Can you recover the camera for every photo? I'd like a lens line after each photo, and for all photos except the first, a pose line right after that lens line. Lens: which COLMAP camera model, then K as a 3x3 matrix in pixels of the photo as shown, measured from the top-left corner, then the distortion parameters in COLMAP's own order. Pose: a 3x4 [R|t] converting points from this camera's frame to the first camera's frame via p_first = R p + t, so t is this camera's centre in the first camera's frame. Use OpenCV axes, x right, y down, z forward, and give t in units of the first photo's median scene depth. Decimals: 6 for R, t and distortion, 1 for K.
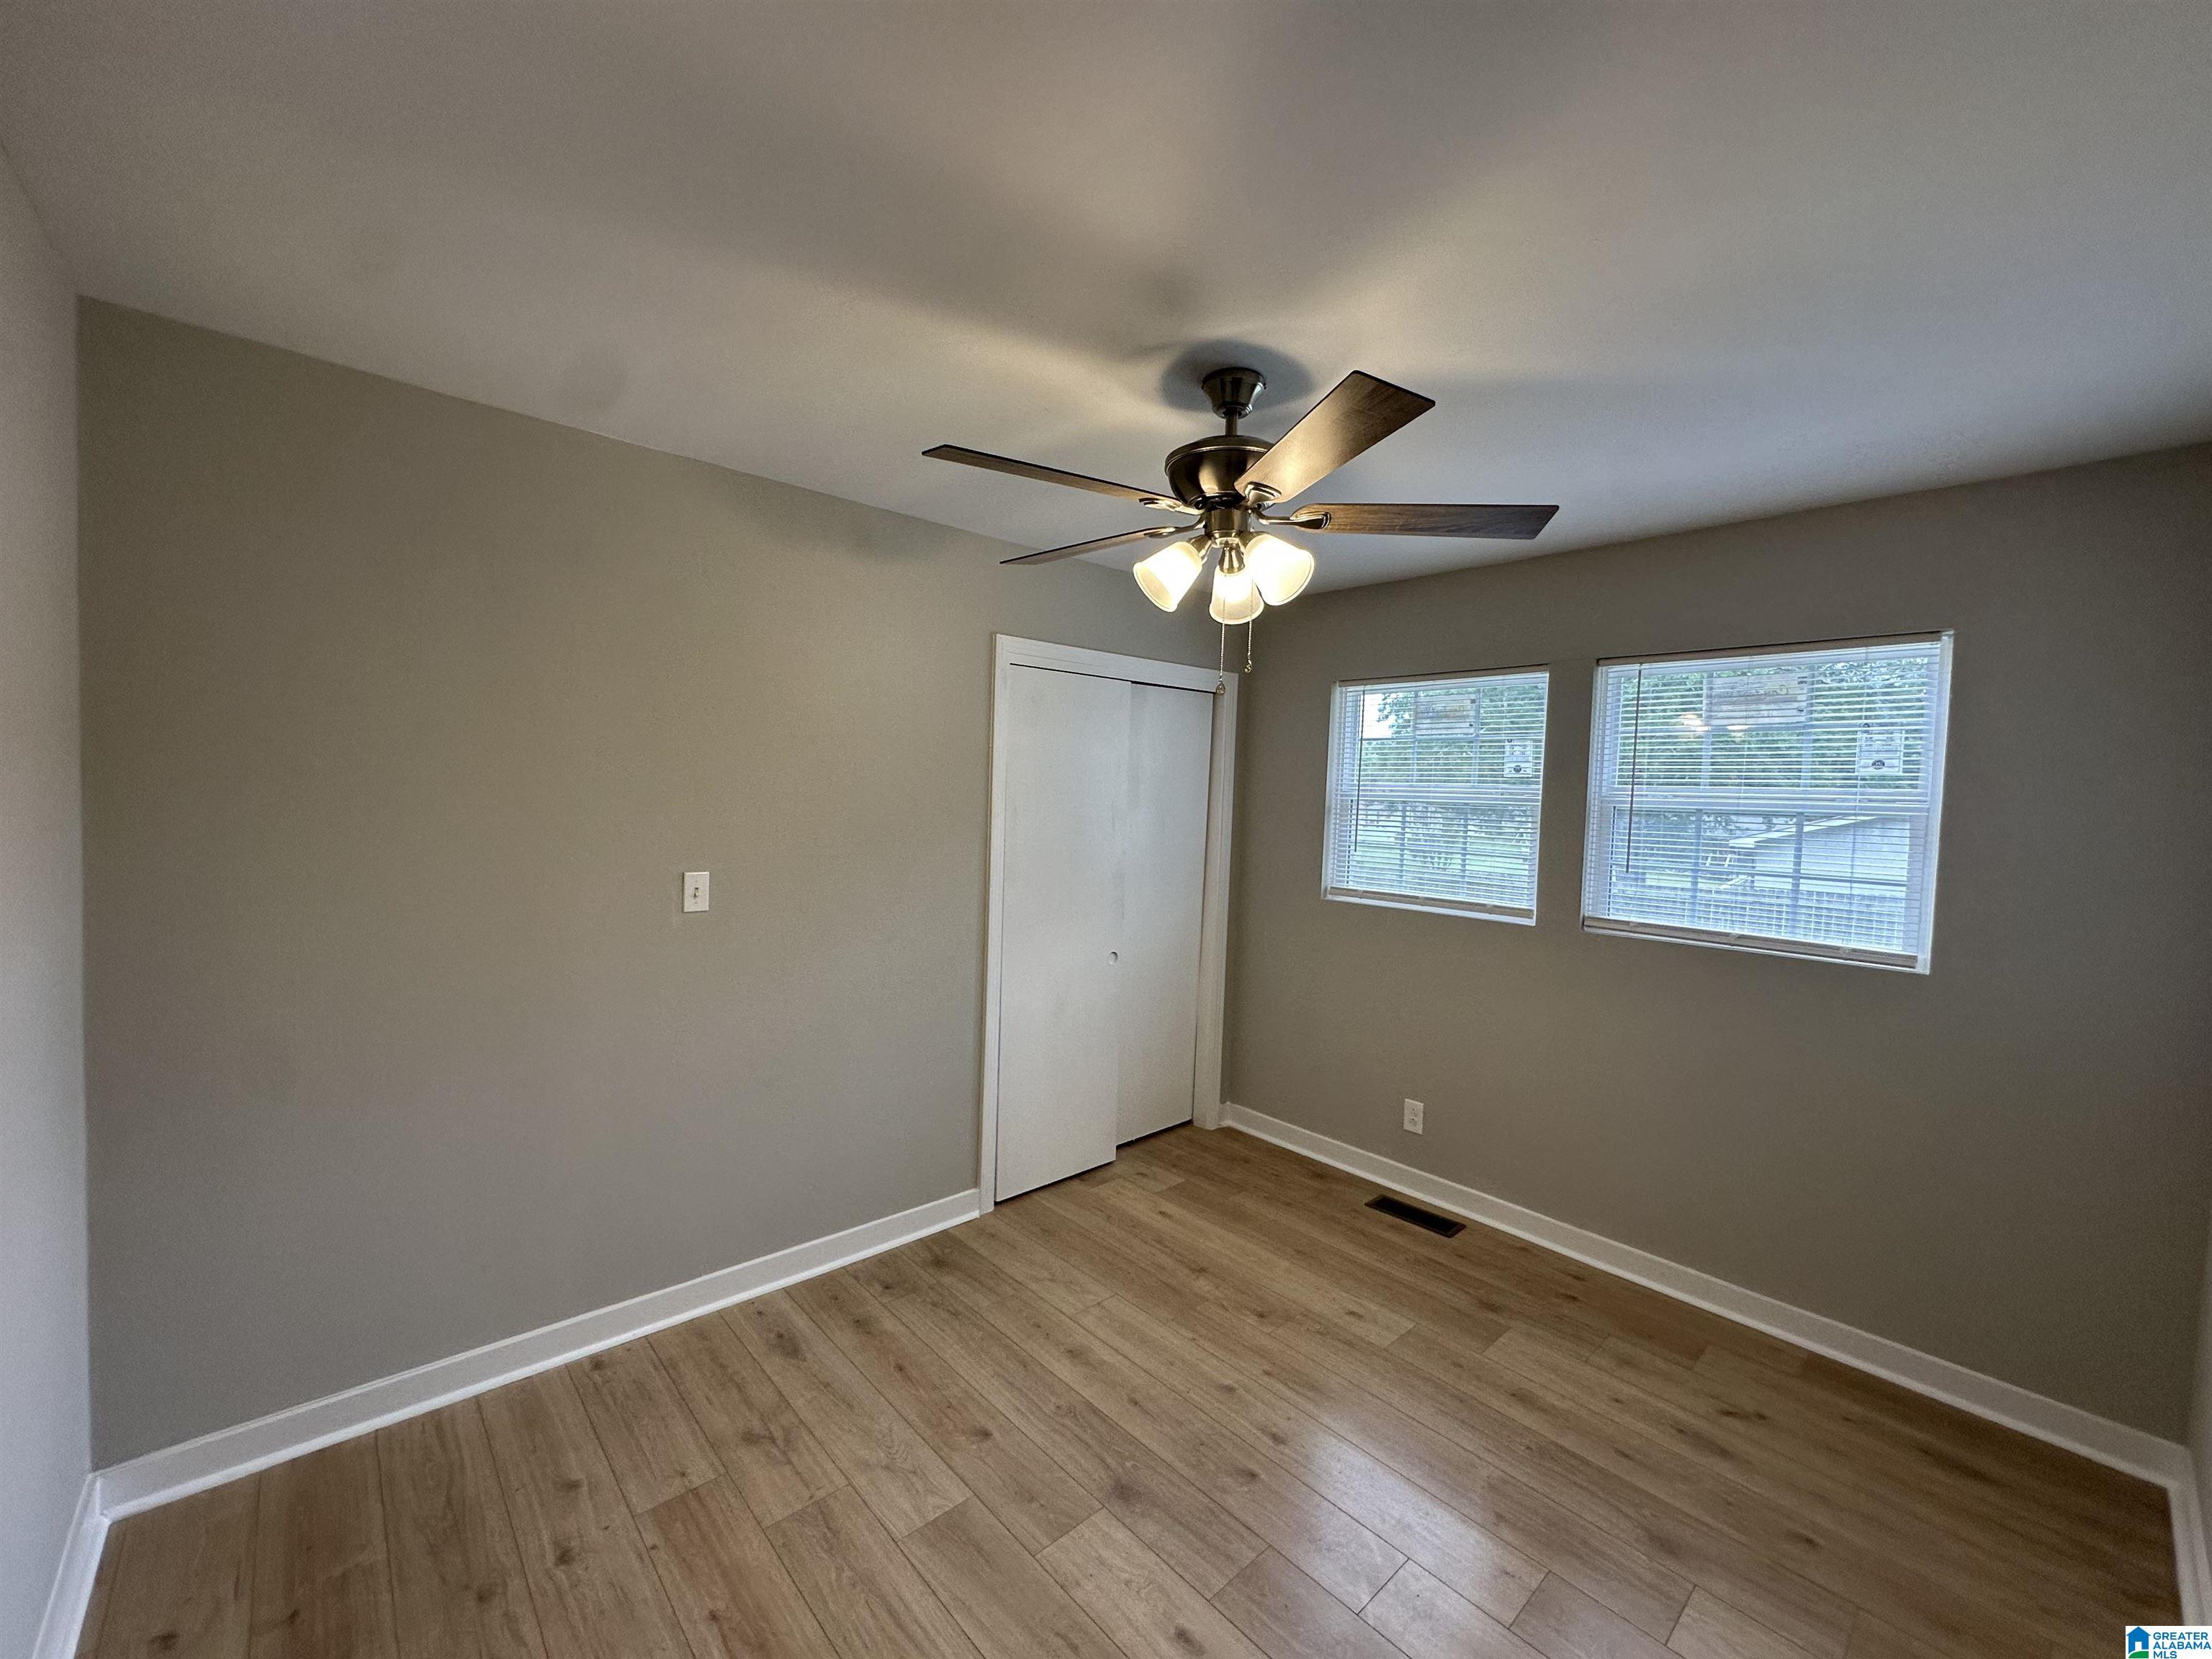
lens RADIAL K [[881.7, 0, 1106.0], [0, 881.7, 829.5], [0, 0, 1]] dist [-0.005601, 0.000899]
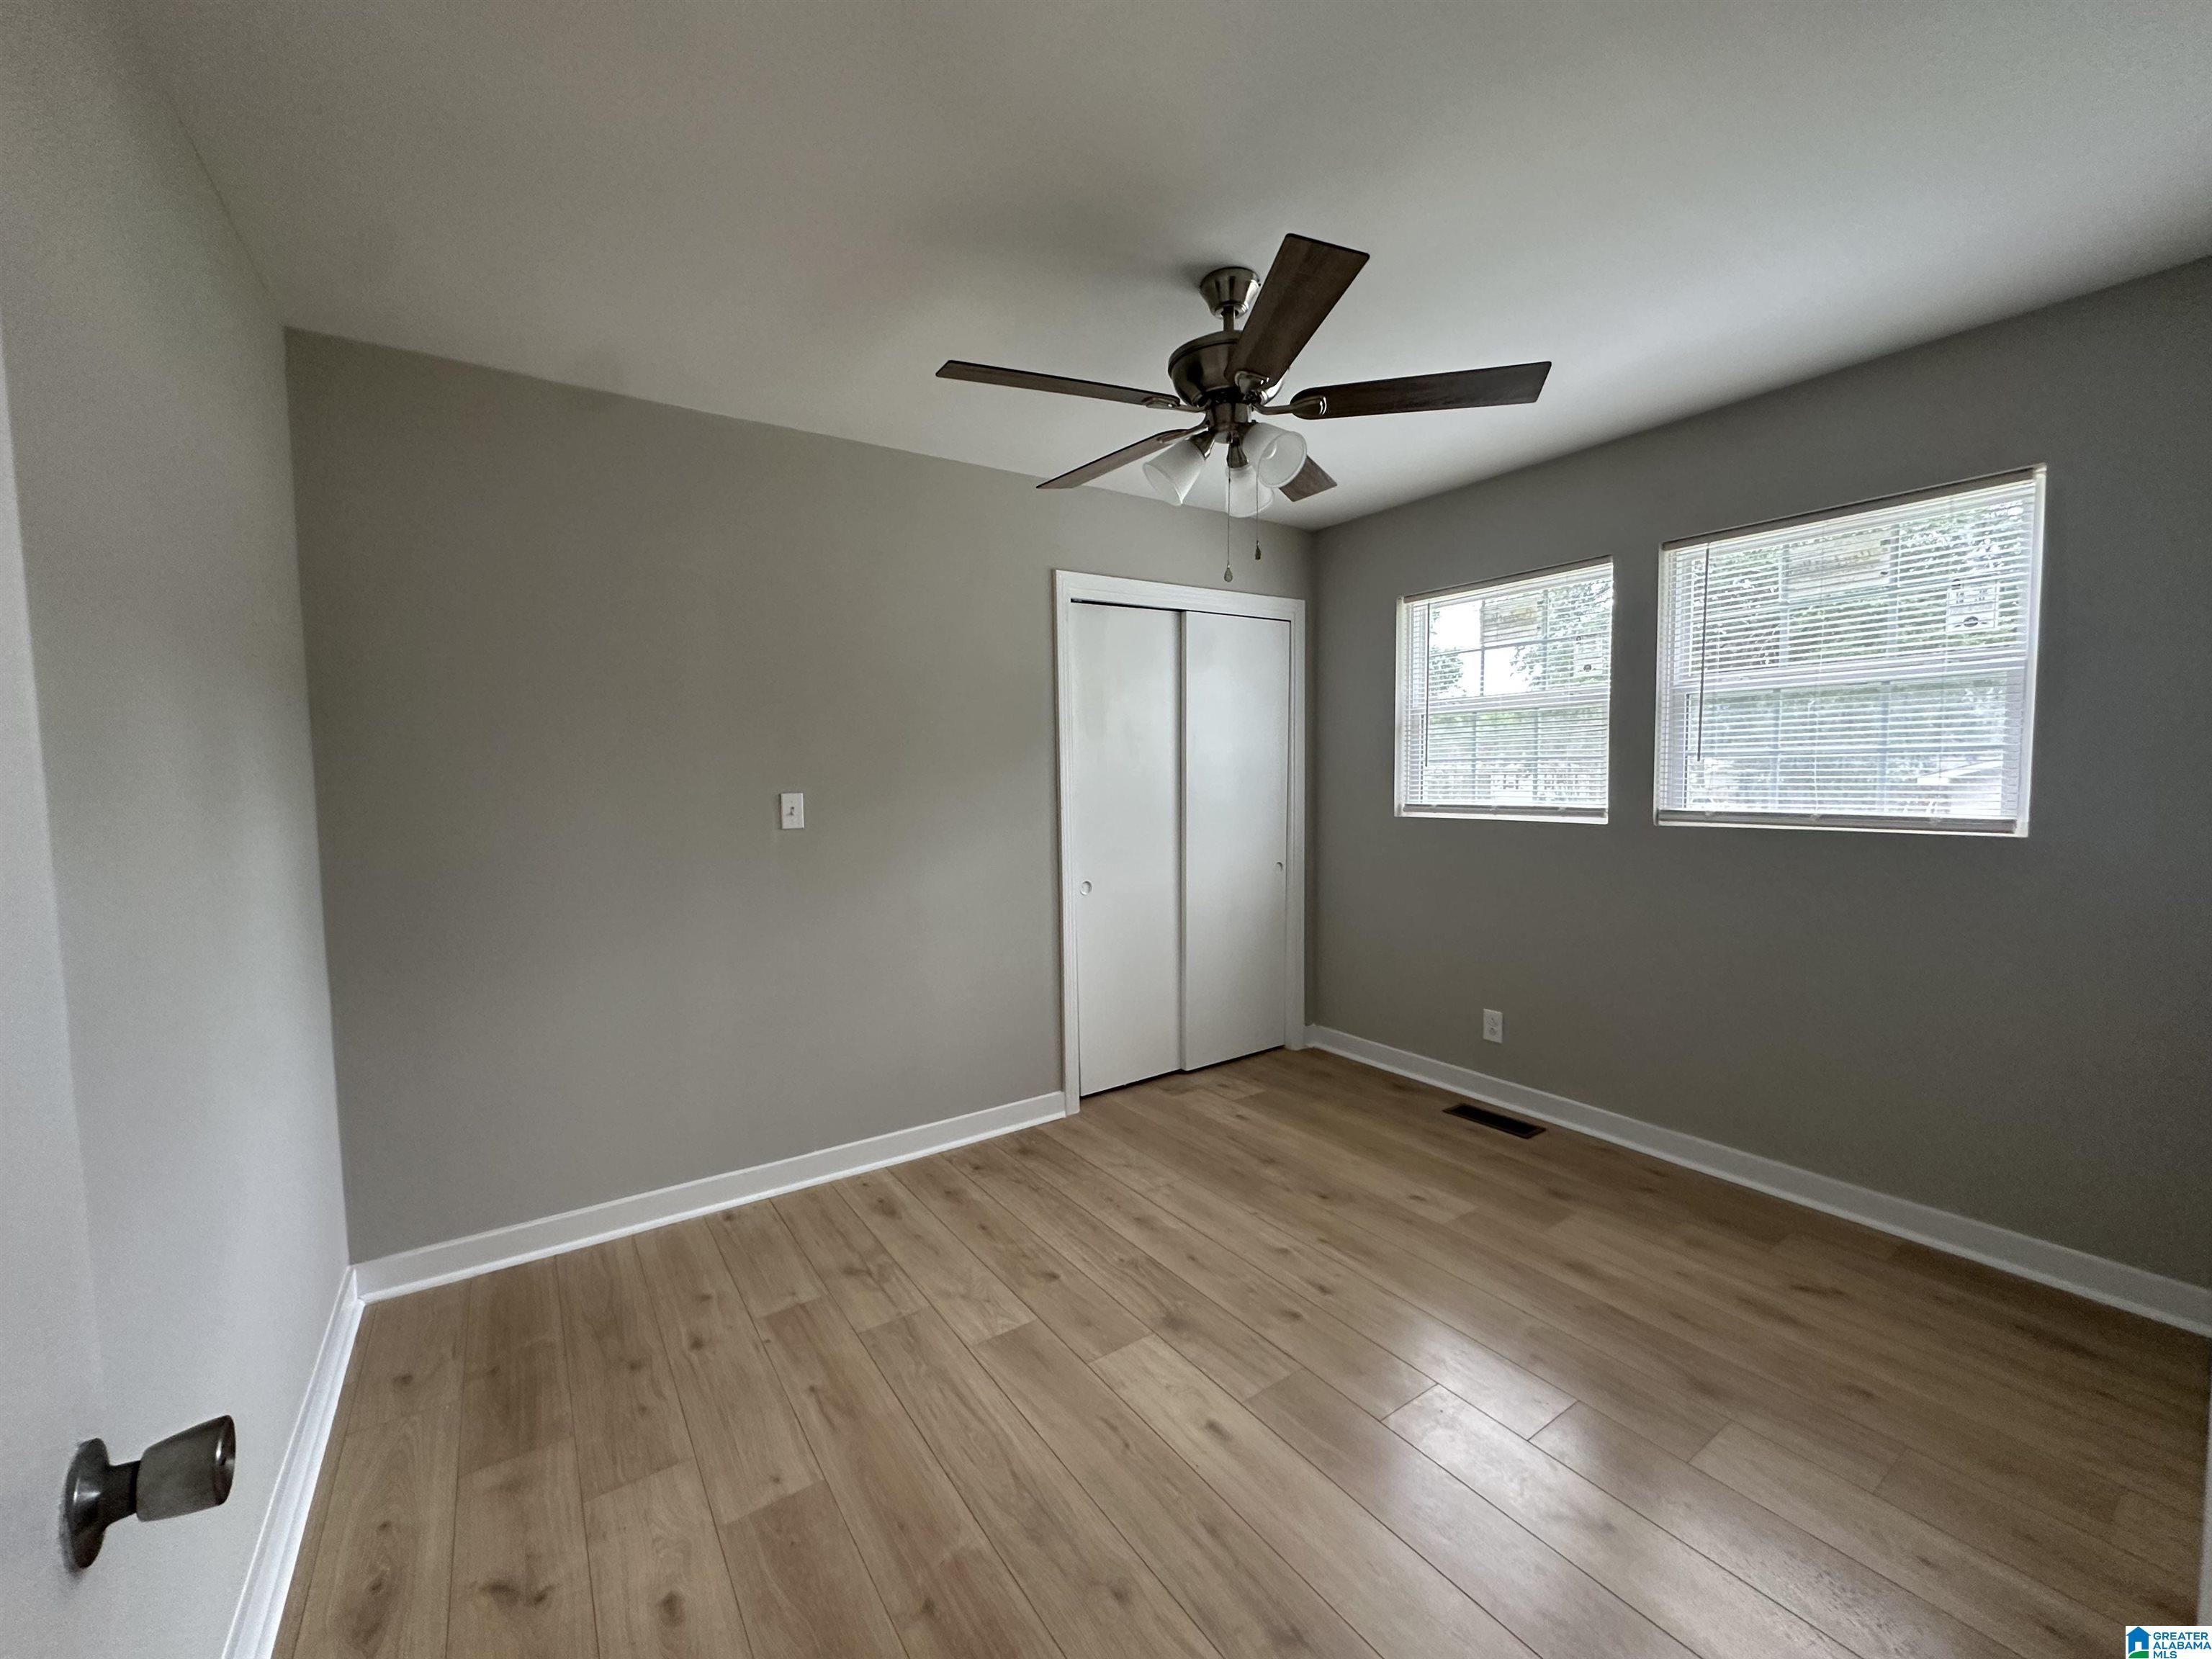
lens RADIAL K [[881.7, 0, 1106.0], [0, 881.7, 829.5], [0, 0, 1]] dist [-0.005601, 0.000899]
pose [[0.989163, -0.040441, -0.141142, 0.098214], [0.043536, 0.998873, 0.018907, 0.098562], [0.140218, -0.024847, 0.989809, -0.066724]]
